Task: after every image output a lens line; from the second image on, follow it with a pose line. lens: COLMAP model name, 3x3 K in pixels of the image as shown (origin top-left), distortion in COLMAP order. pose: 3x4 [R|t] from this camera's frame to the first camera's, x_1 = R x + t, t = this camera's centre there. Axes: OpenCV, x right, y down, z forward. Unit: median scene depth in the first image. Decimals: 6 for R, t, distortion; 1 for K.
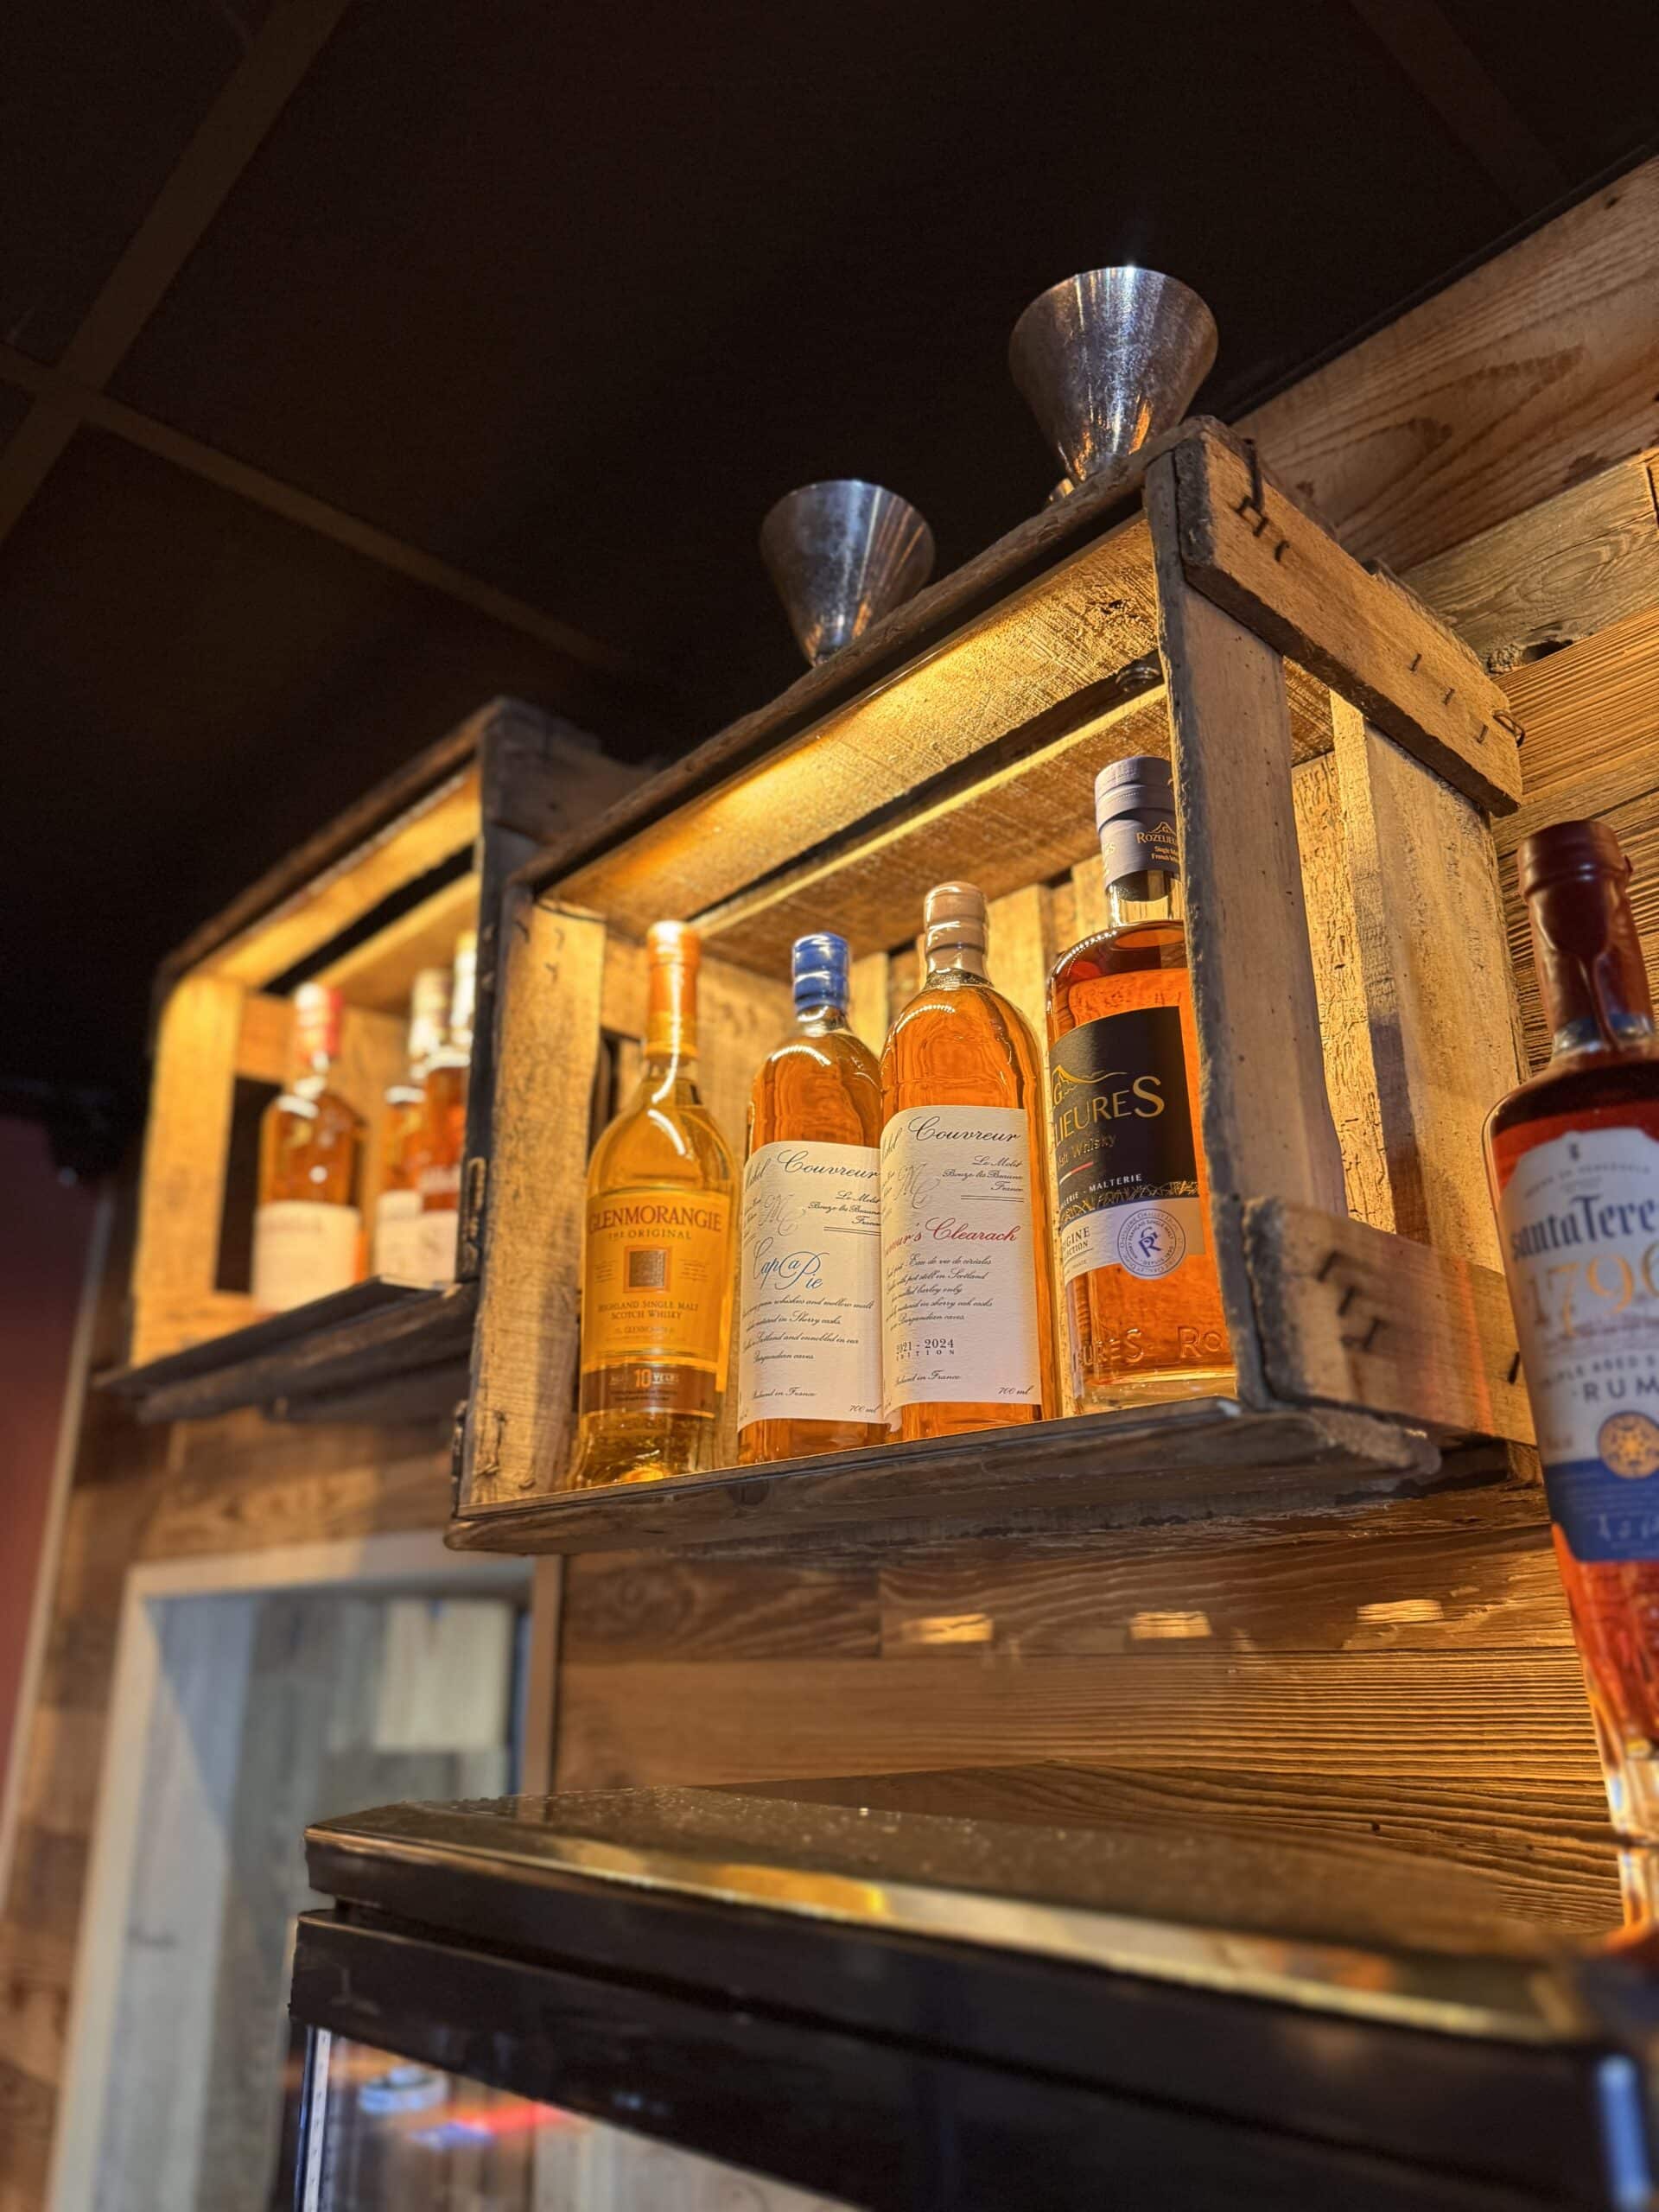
lens RADIAL K [[1541.9, 0, 829.5], [0, 1541.9, 1106.0], [0, 0, 1]] dist [0.115716, -0.189719]
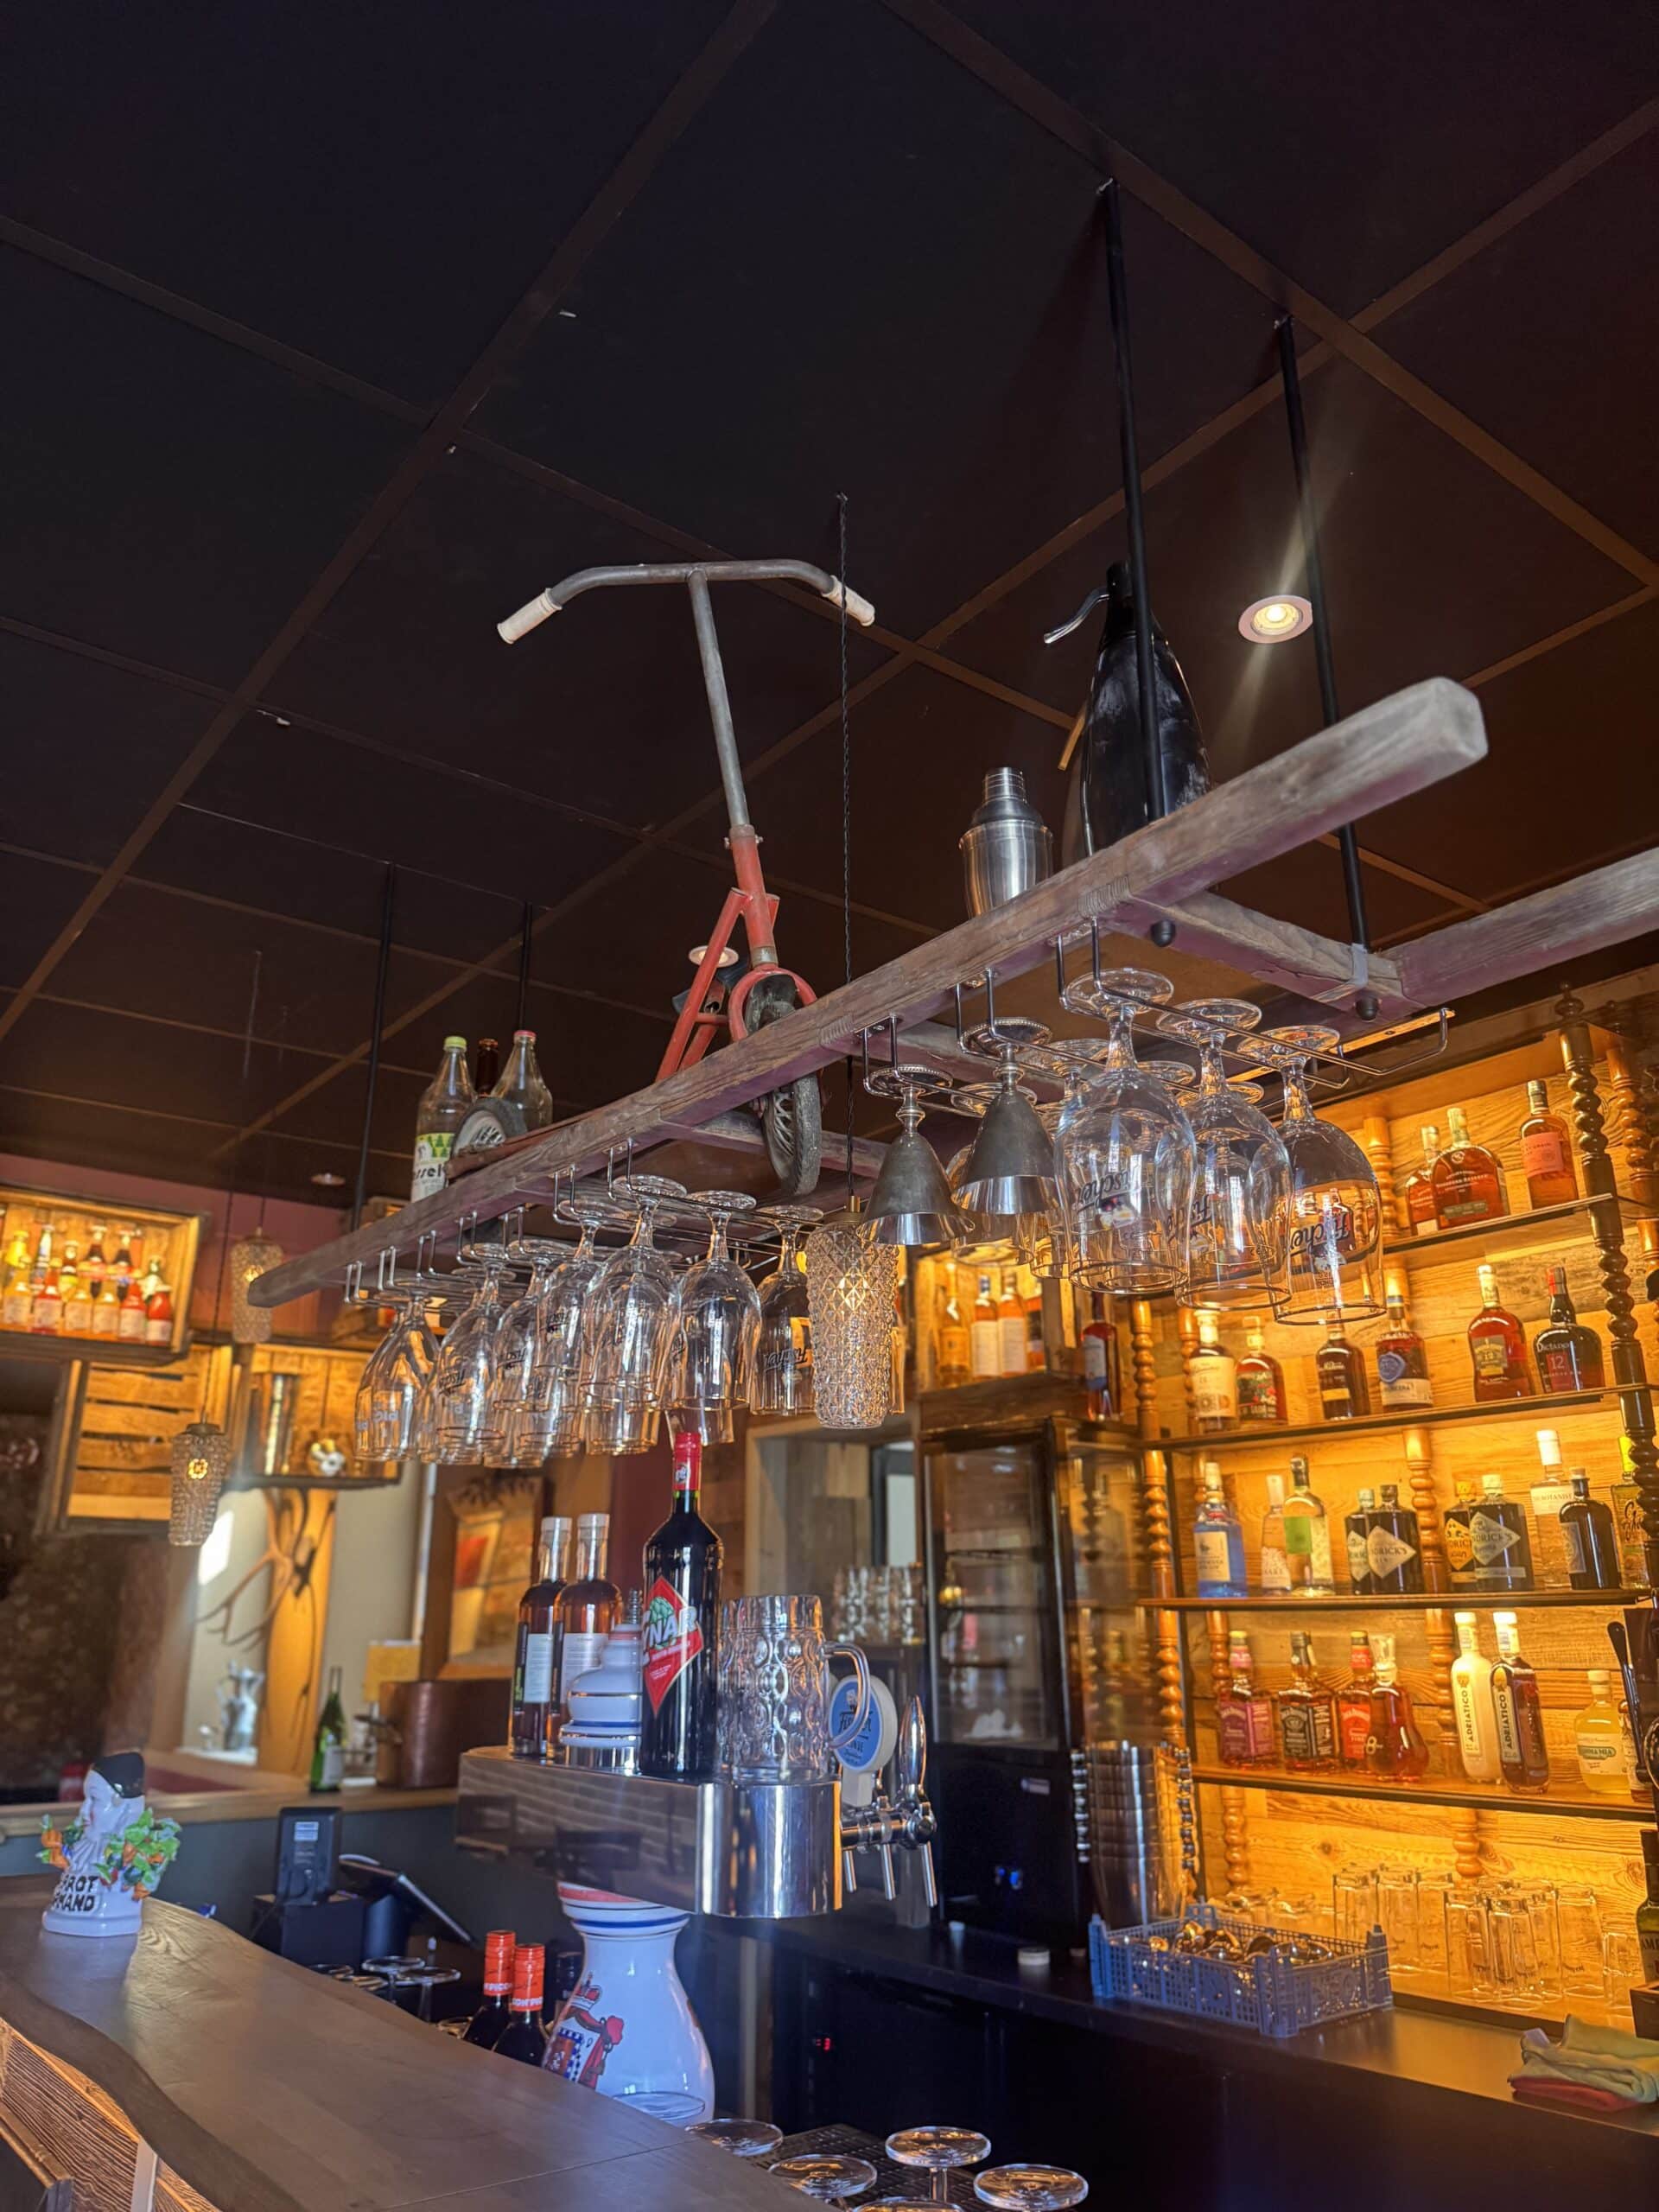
lens RADIAL K [[1541.9, 0, 829.5], [0, 1541.9, 1106.0], [0, 0, 1]] dist [0.115716, -0.189719]
pose [[0.993936, -0.036325, -0.103784, 0.036135], [0.039556, 0.998789, 0.029247, -0.851368], [0.102596, -0.033175, 0.994170, -4.101970]]
